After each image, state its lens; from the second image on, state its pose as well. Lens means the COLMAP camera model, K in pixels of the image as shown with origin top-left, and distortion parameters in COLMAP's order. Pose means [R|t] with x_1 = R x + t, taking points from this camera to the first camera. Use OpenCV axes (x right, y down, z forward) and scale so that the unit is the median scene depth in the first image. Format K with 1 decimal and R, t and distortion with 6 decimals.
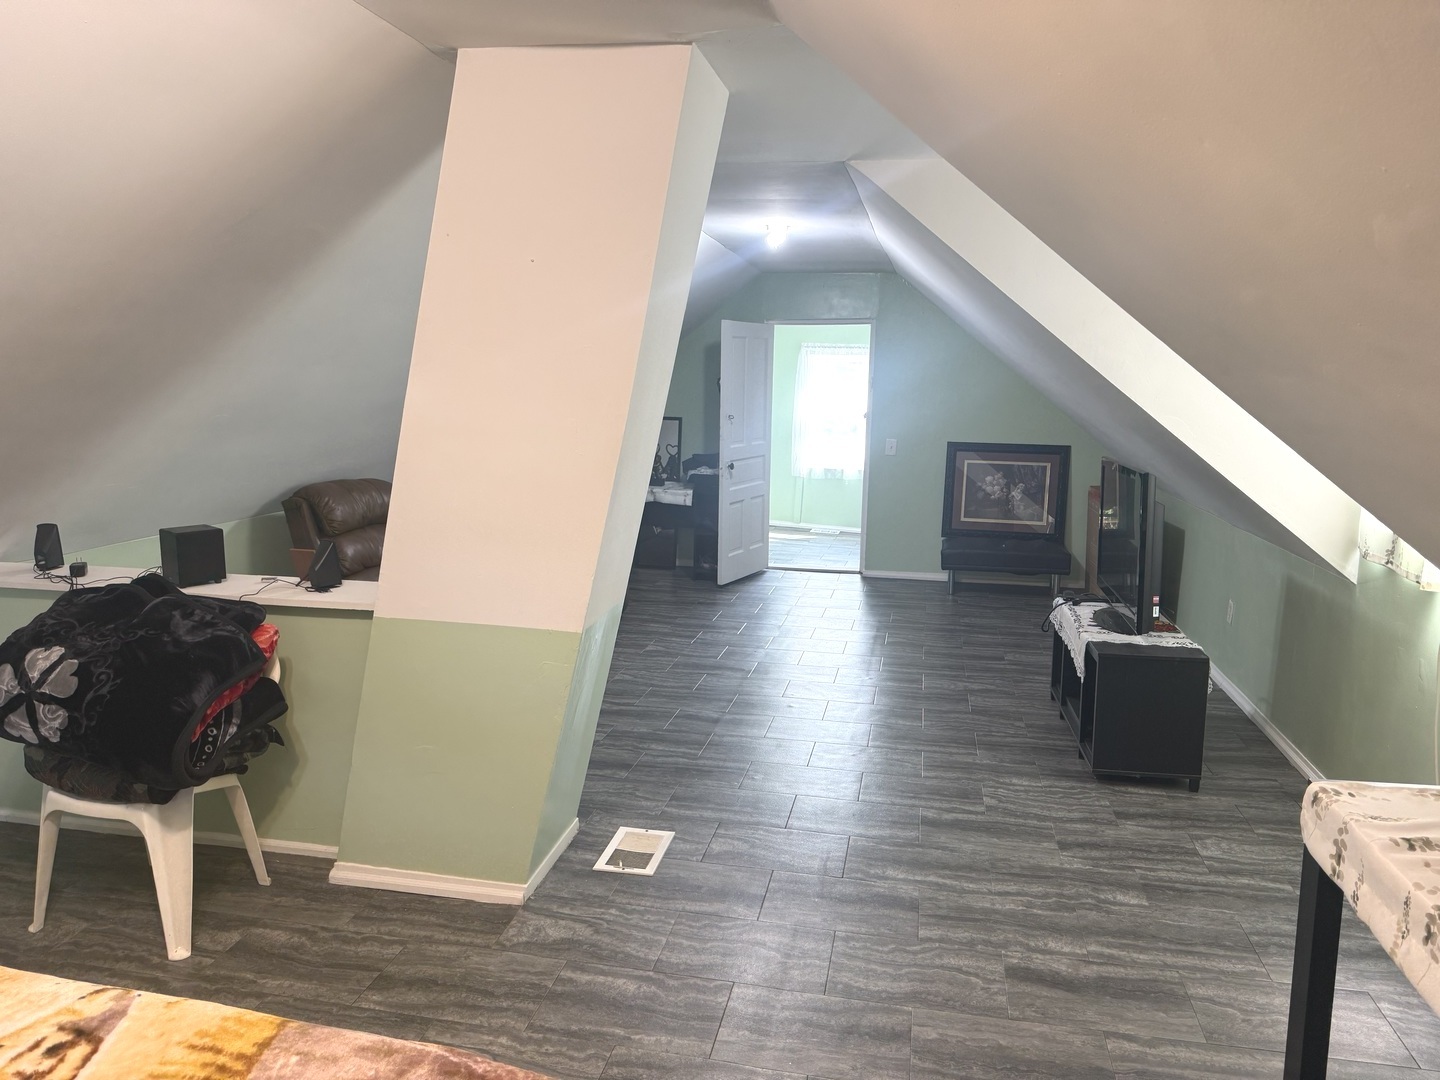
lens RADIAL K [[1000.4, 0, 722.2], [0, 1000.4, 540.3], [0, 0, 1]] dist [0.130011, -0.261462]
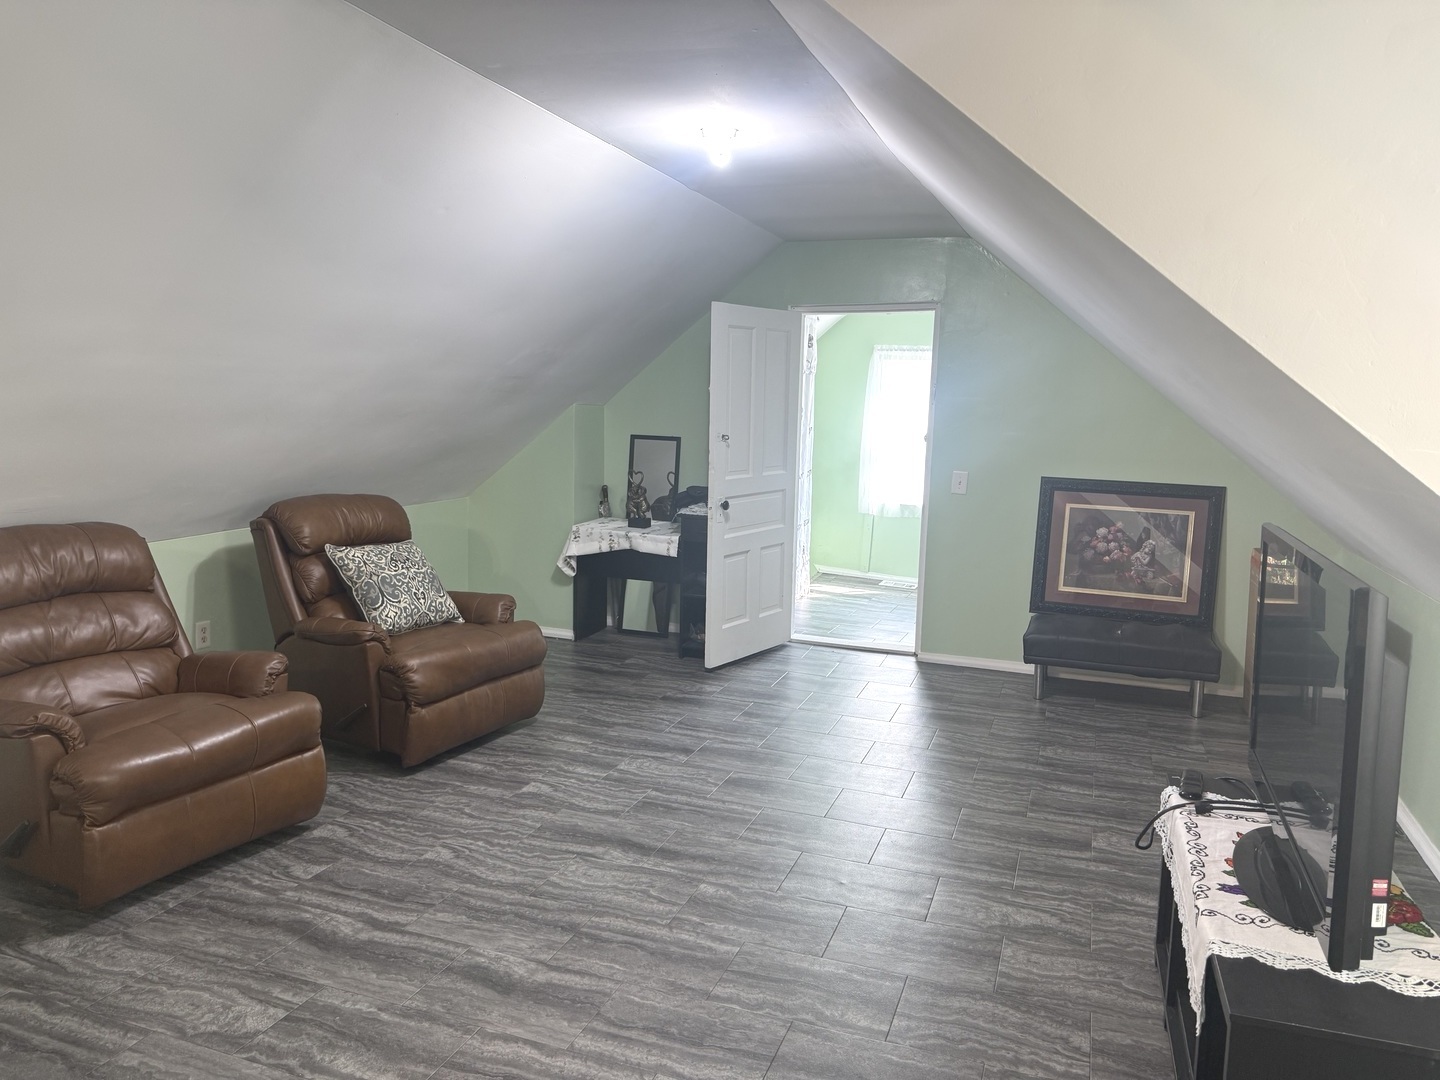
lens RADIAL K [[1000.4, 0, 722.2], [0, 1000.4, 540.3], [0, 0, 1]] dist [0.130011, -0.261462]
pose [[0.988868, 0.028138, -0.146109, 0.110645], [-0.030971, 0.999373, -0.017146, -0.035514], [0.145535, 0.021480, 0.989120, 0.279135]]
